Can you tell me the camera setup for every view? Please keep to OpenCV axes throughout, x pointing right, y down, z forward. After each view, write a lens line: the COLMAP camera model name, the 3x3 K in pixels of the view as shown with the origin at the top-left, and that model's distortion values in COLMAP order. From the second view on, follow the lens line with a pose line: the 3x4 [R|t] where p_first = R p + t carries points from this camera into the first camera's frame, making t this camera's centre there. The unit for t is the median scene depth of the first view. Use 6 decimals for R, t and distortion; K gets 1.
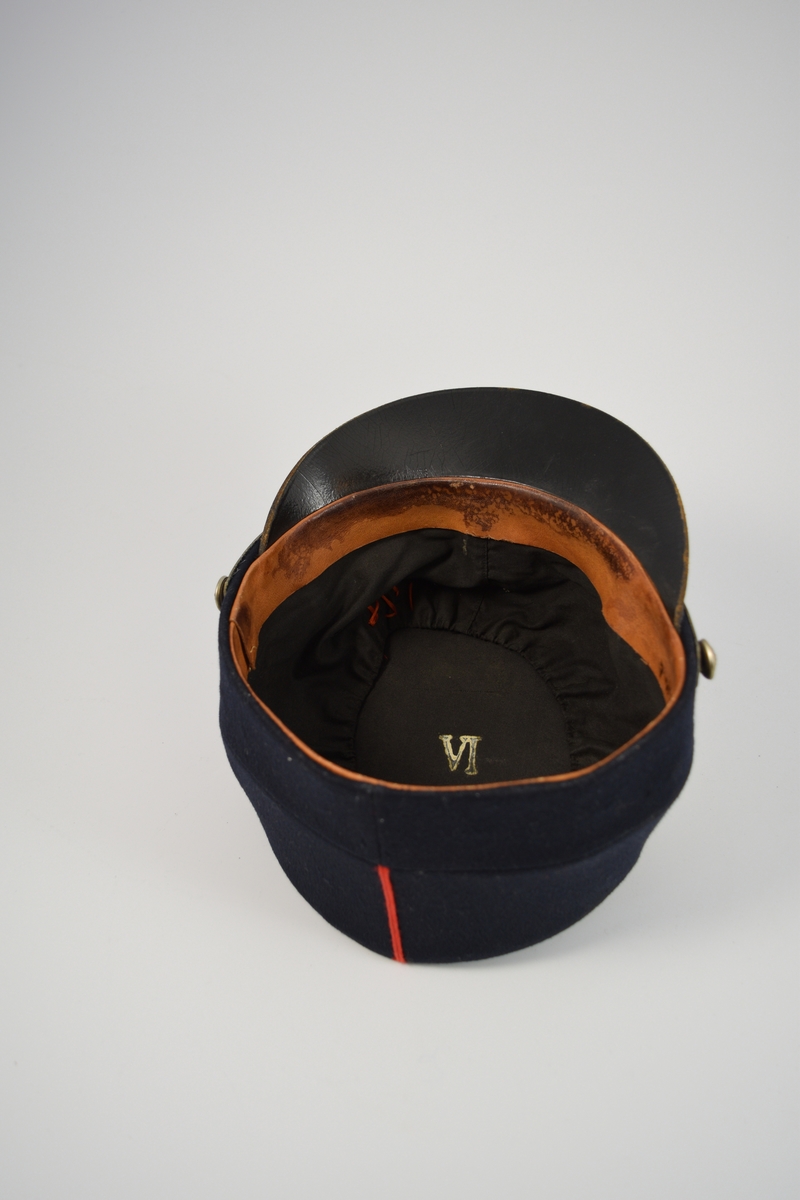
lens RADIAL K [[1131.2, 0, 397.7], [0, 1131.2, 600.9], [0, 0, 1]] dist [0.003028, 0.000000]
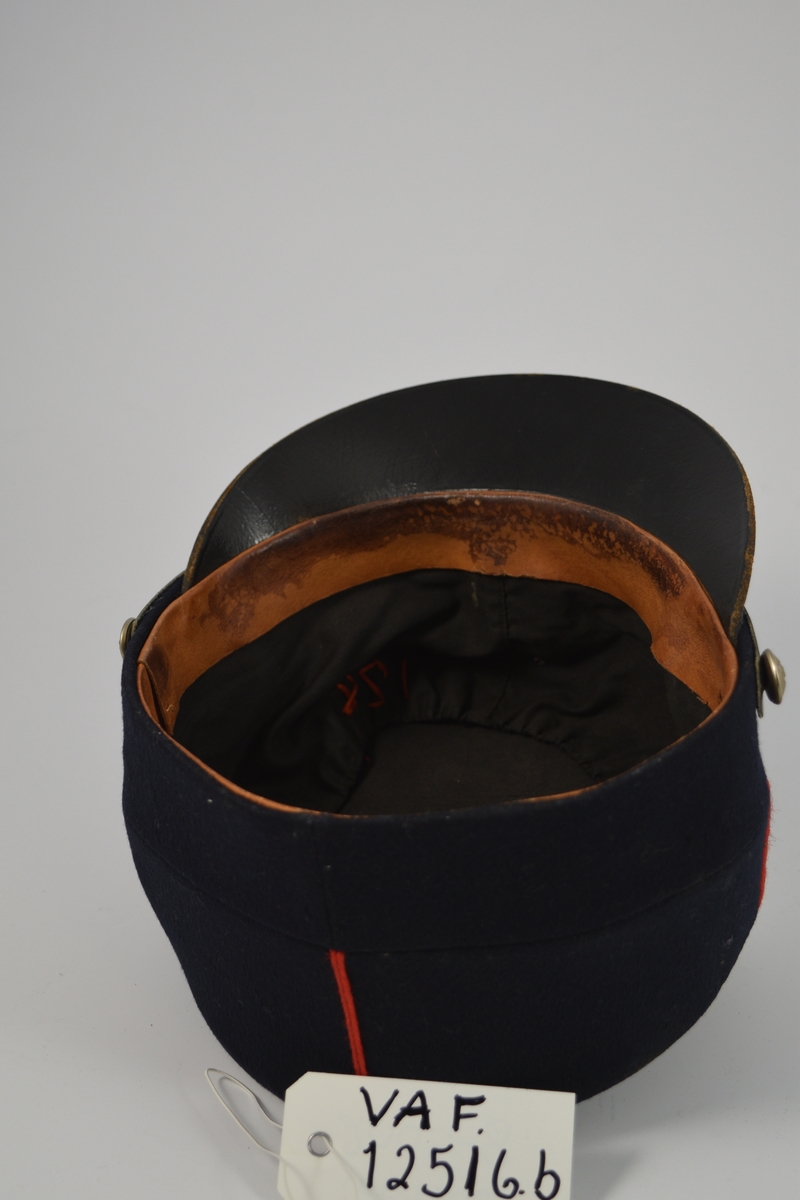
lens RADIAL K [[2150.5, 0, 399.2], [0, 2150.5, 600.4], [0, 0, 1]] dist [0.187130, 0.000000]
pose [[0.998598, -0.025266, -0.046519, 0.080866], [0.016371, 0.983066, -0.182517, 0.216934], [0.050343, 0.181500, 0.982102, -0.348723]]
